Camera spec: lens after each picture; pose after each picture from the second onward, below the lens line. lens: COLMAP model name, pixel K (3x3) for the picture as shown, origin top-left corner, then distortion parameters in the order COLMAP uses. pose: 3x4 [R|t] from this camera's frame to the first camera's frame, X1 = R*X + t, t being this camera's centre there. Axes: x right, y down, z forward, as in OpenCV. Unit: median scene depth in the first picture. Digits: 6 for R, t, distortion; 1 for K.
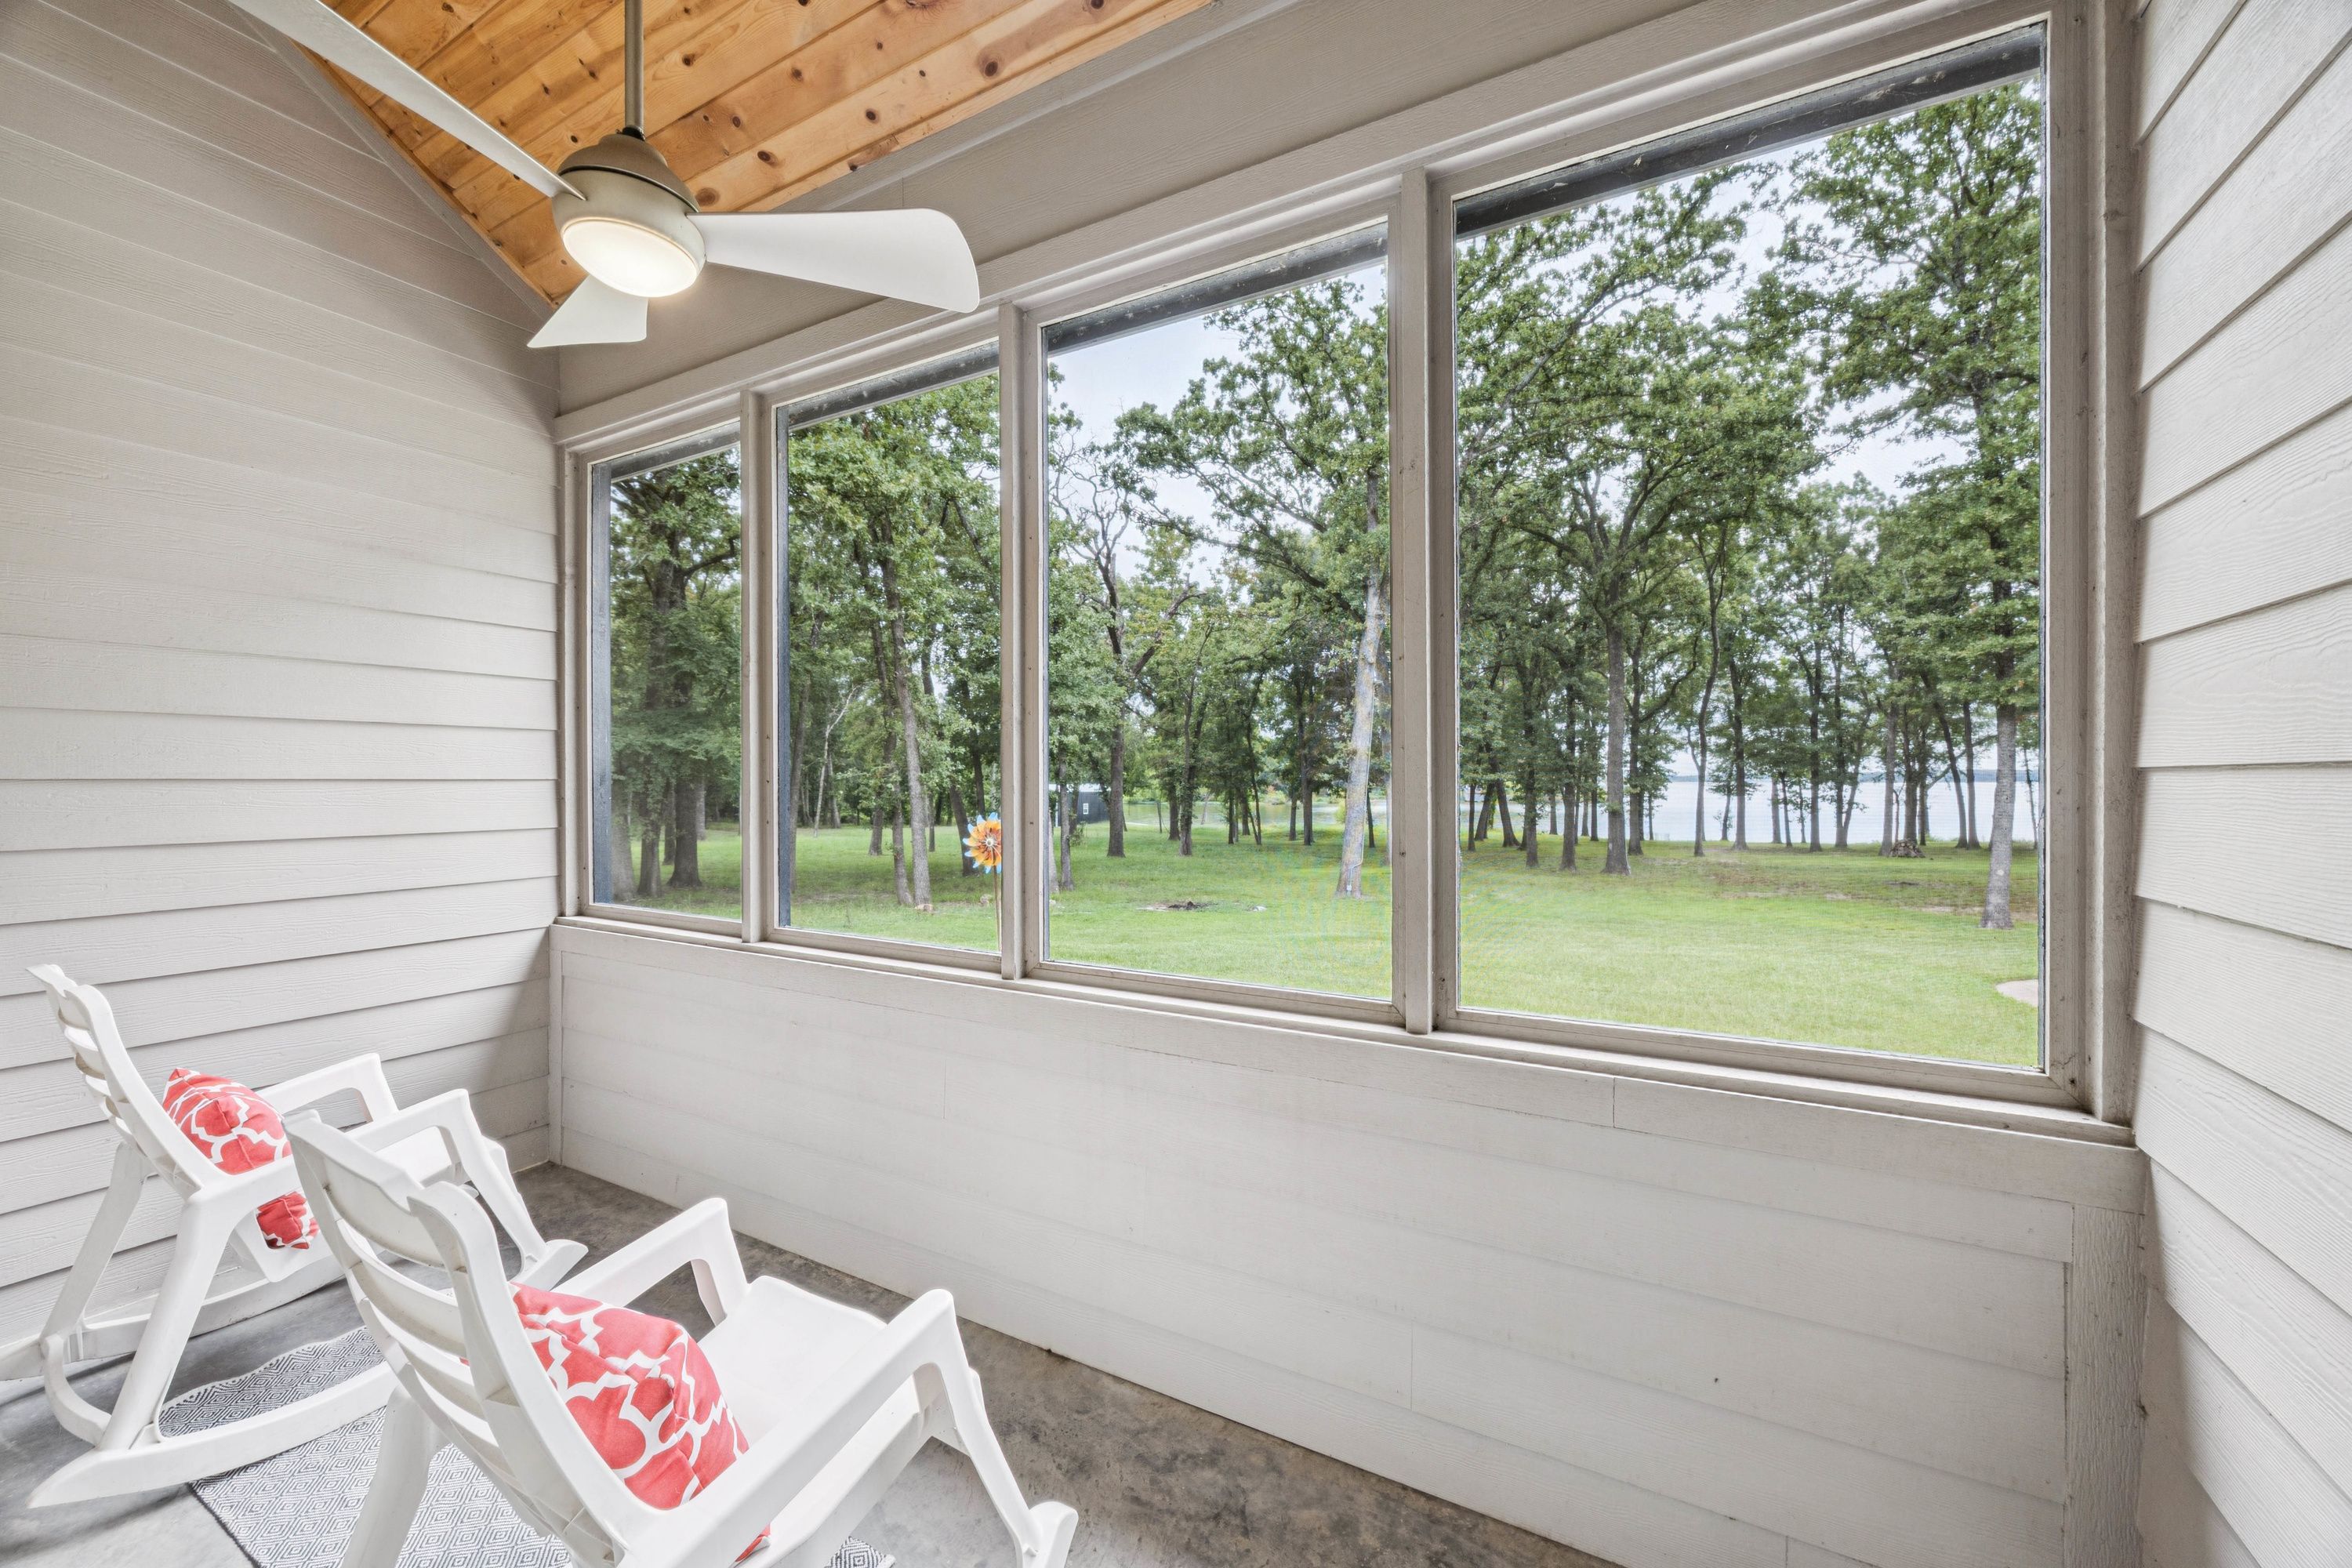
lens RADIAL K [[907.6, 0, 1152.0], [0, 907.6, 783.1], [0, 0, 1]] dist [-0.007920, 0.000602]
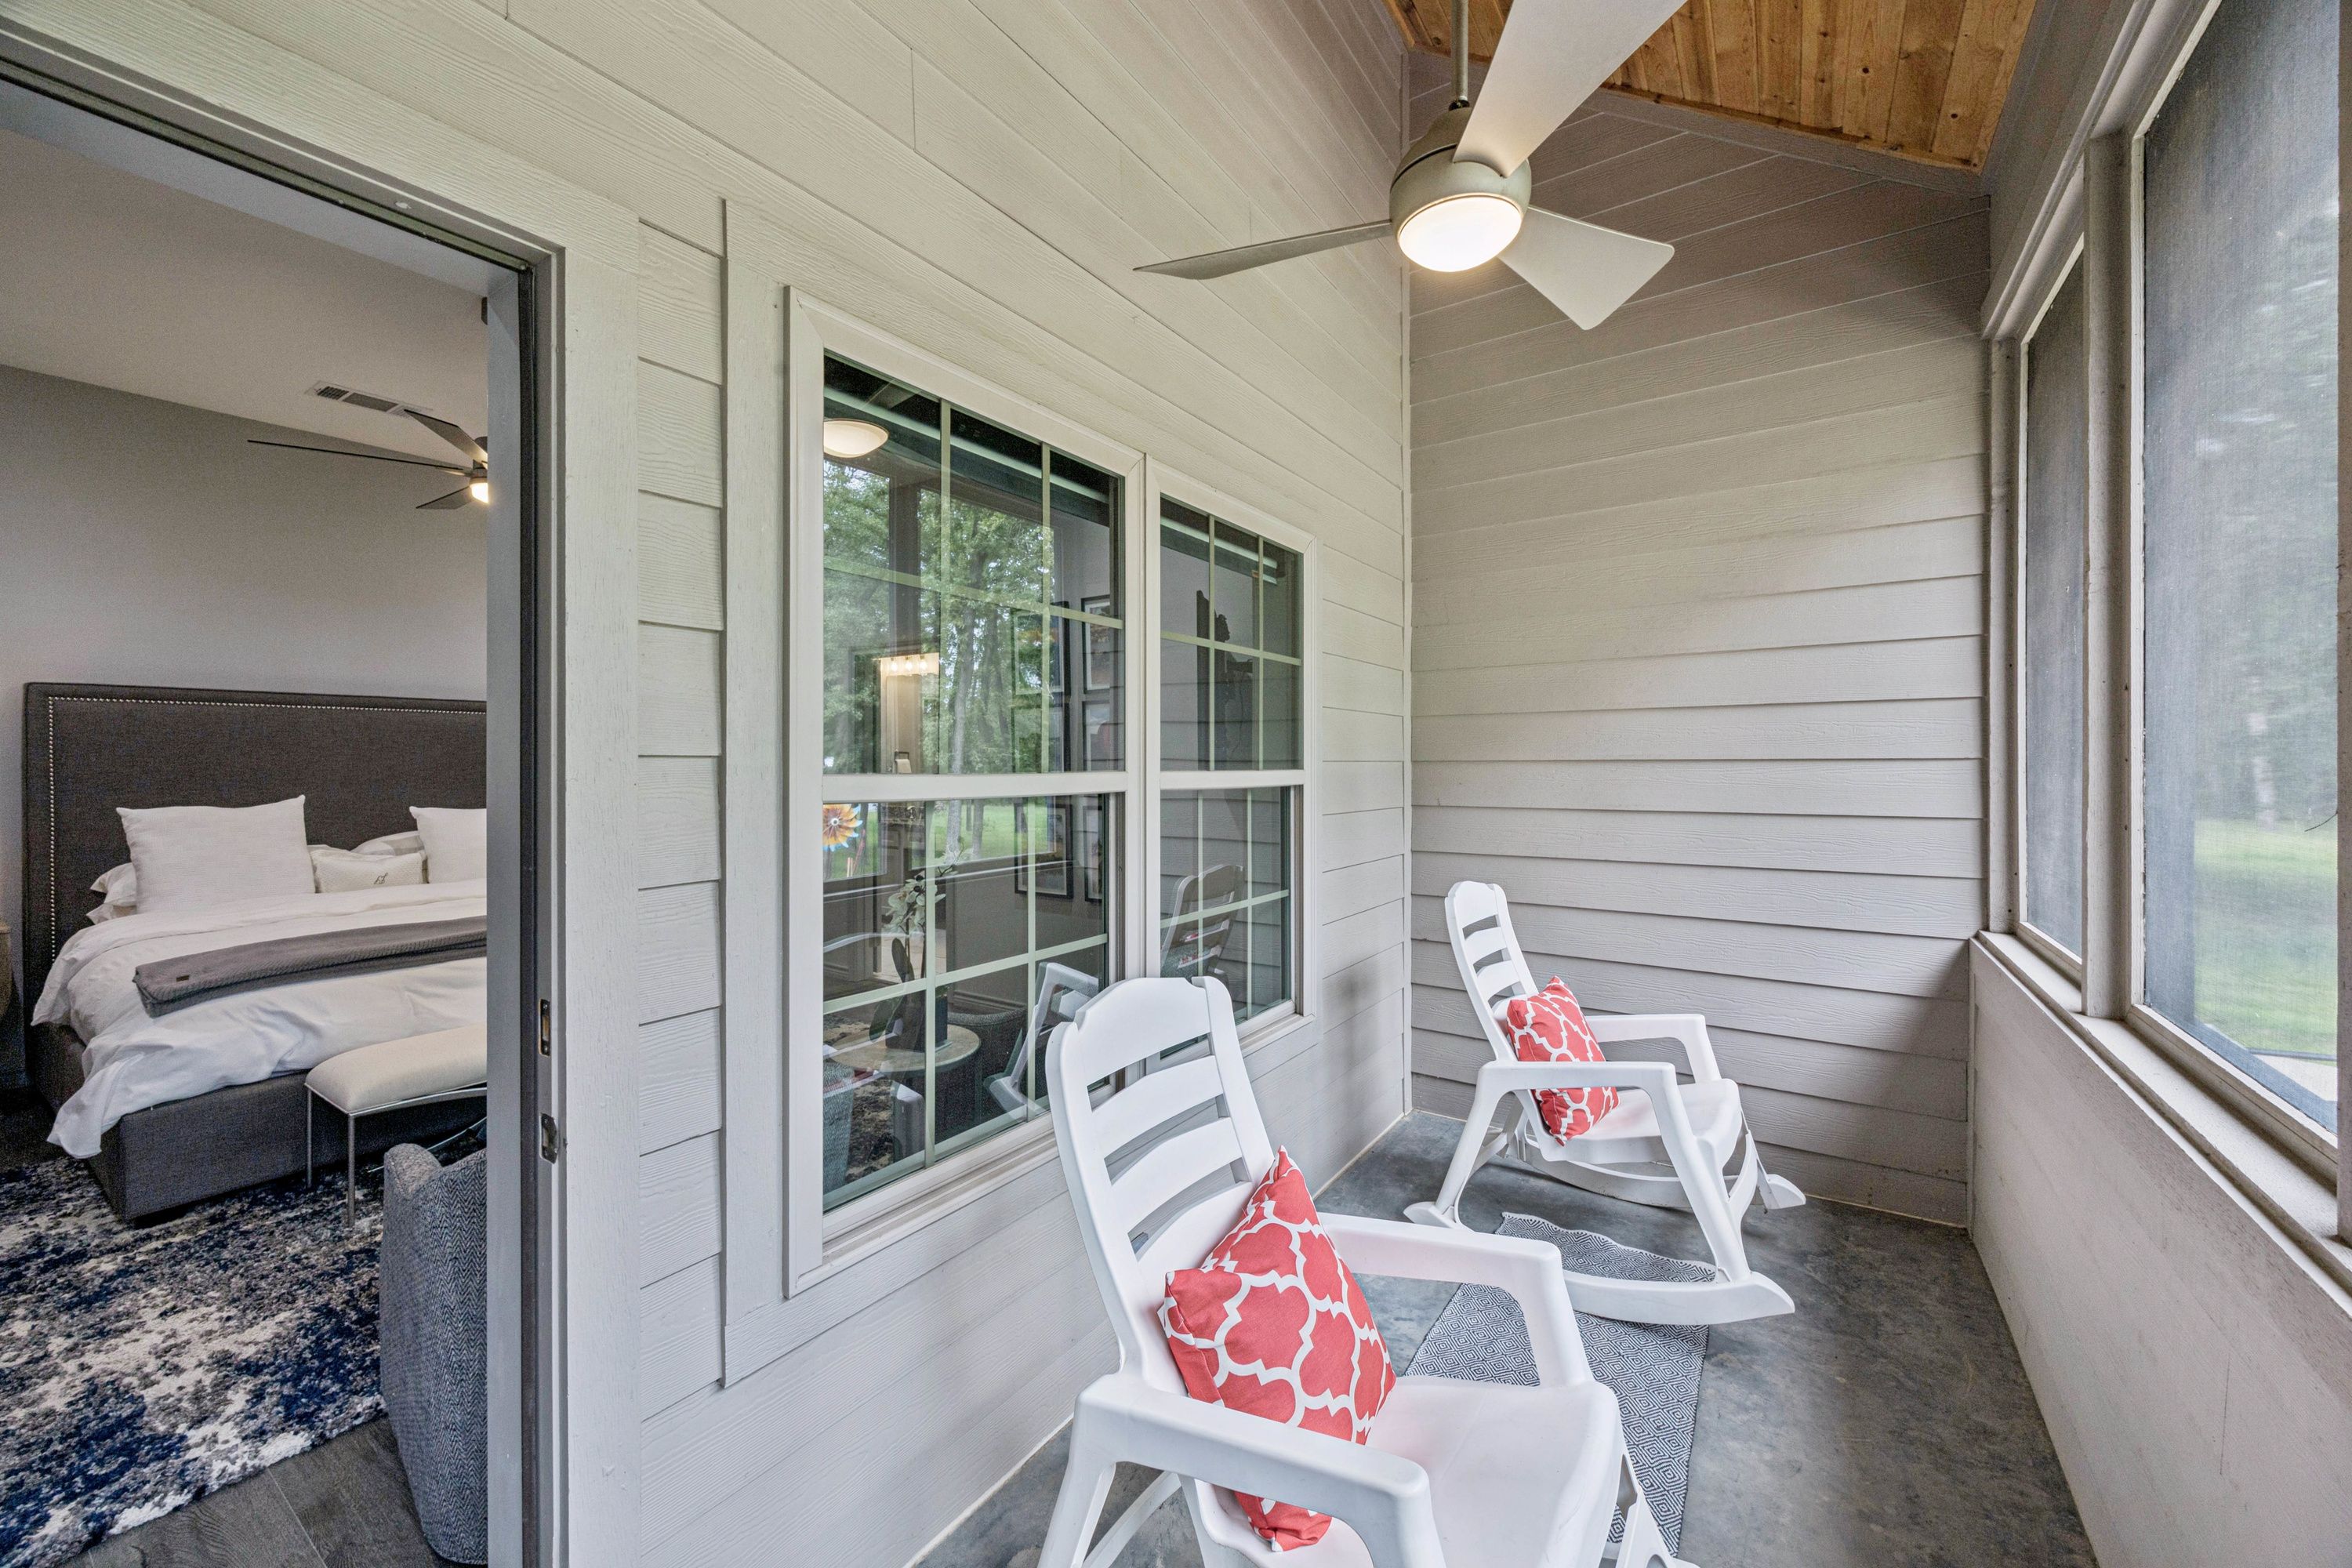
lens RADIAL K [[907.6, 0, 1172.8], [0, 907.6, 768.6], [0, 0, 1]] dist [-0.007920, 0.000602]
pose [[-0.080672, 0.002644, -0.996737, 0.195132], [-0.001632, 0.999995, 0.002784, 0.004097], [0.996739, 0.001852, -0.080668, 0.351325]]
